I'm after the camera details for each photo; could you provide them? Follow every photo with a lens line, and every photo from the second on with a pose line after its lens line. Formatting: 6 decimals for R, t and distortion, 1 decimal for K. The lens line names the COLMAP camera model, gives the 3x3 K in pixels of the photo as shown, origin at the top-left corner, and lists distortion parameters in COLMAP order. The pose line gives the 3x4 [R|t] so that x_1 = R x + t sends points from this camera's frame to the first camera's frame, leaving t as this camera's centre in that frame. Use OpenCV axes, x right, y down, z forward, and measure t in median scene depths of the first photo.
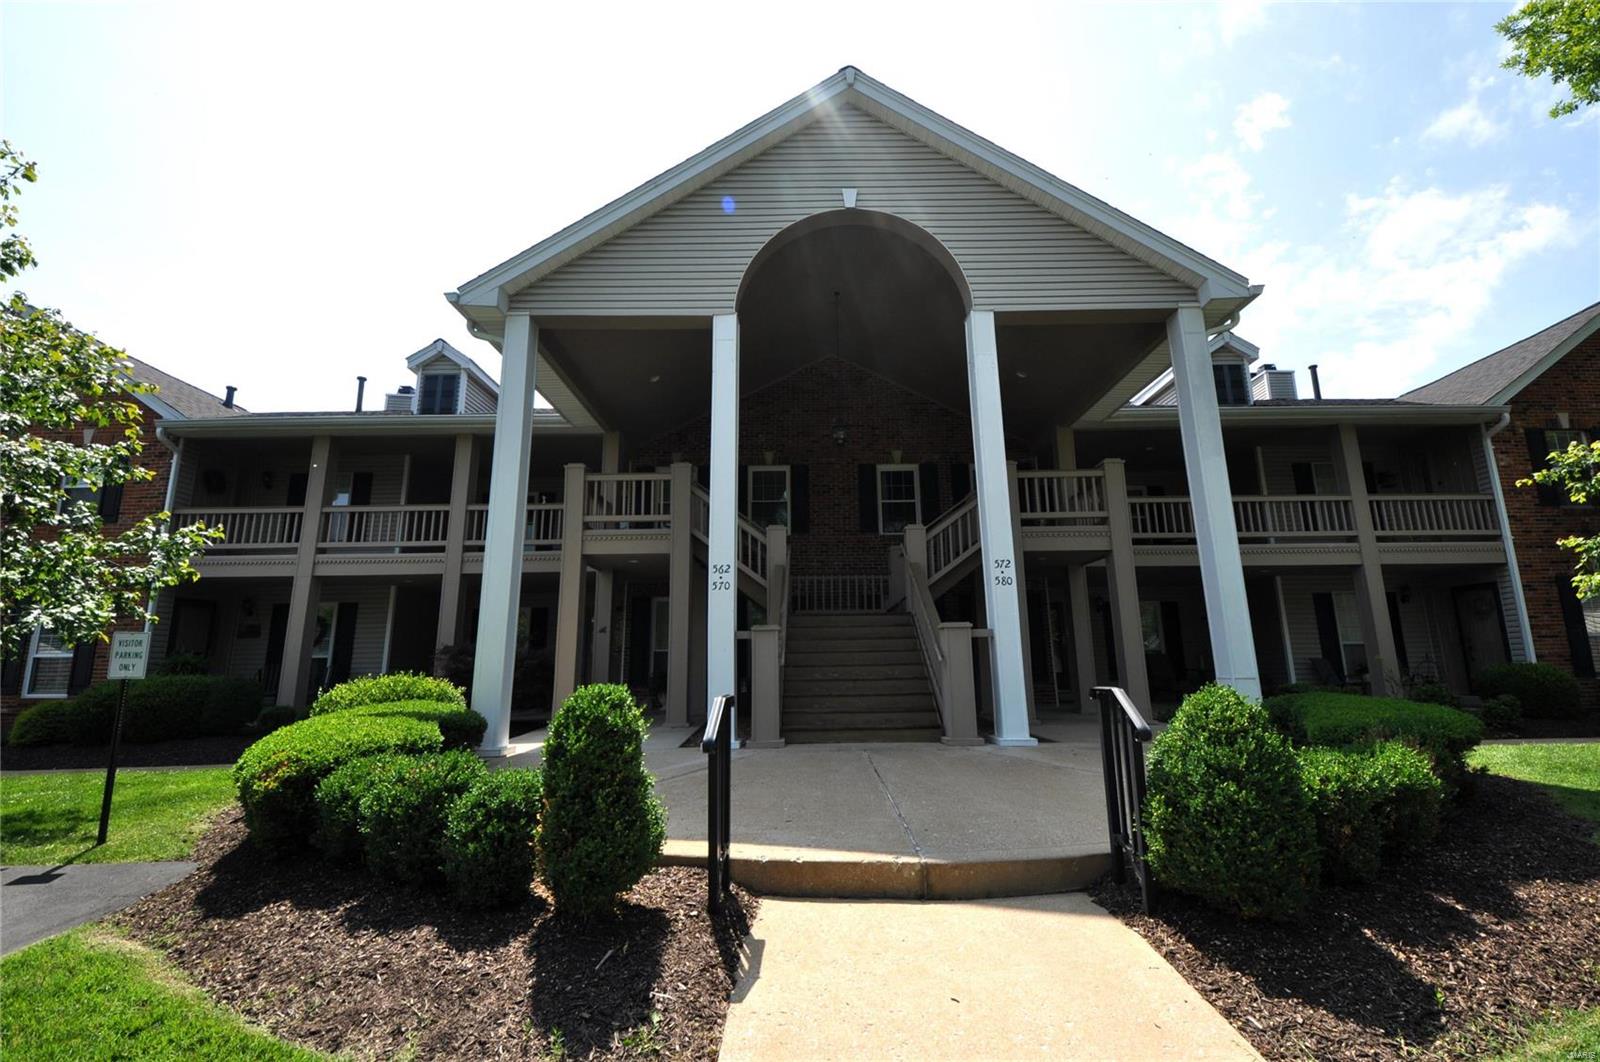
lens RADIAL K [[690.7, 0, 803.8], [0, 690.7, 529.6], [0, 0, 1]] dist [0.002227, -0.002200]
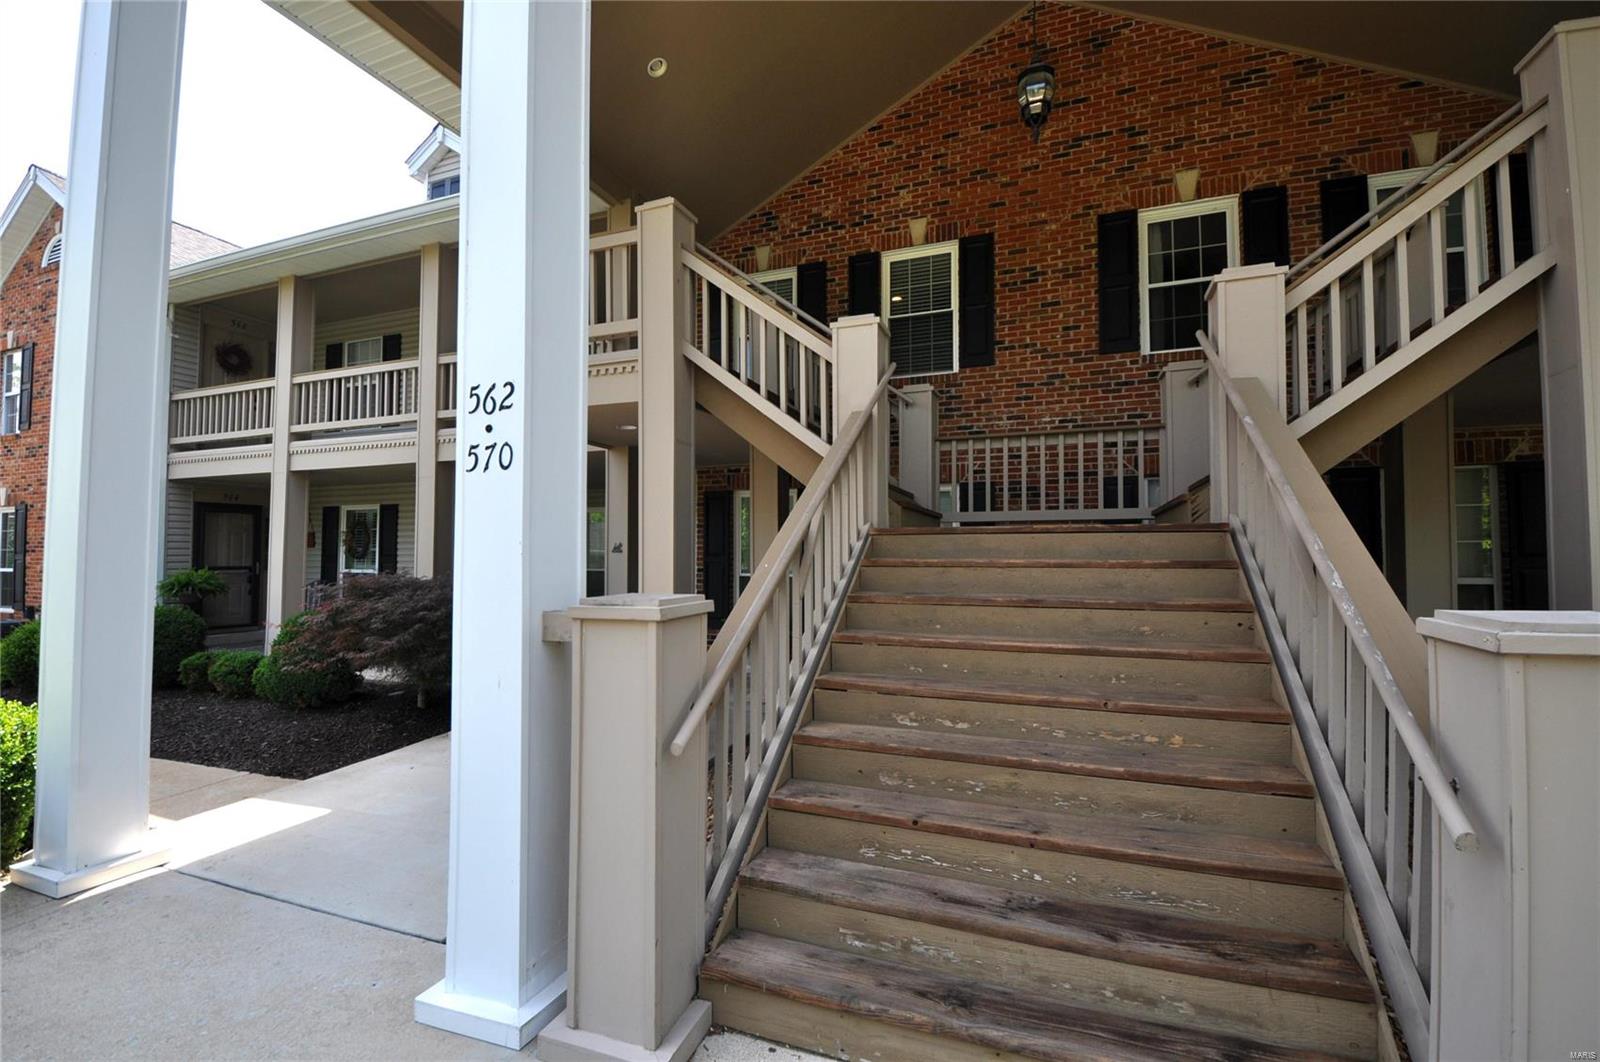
lens RADIAL K [[690.7, 0, 794.0], [0, 690.7, 532.3], [0, 0, 1]] dist [0.002227, -0.002200]
pose [[0.932543, 0.002227, -0.361052, 0.062760], [0.056681, 0.986679, 0.152484, 0.047460], [0.356582, -0.162663, 0.919995, 0.485586]]
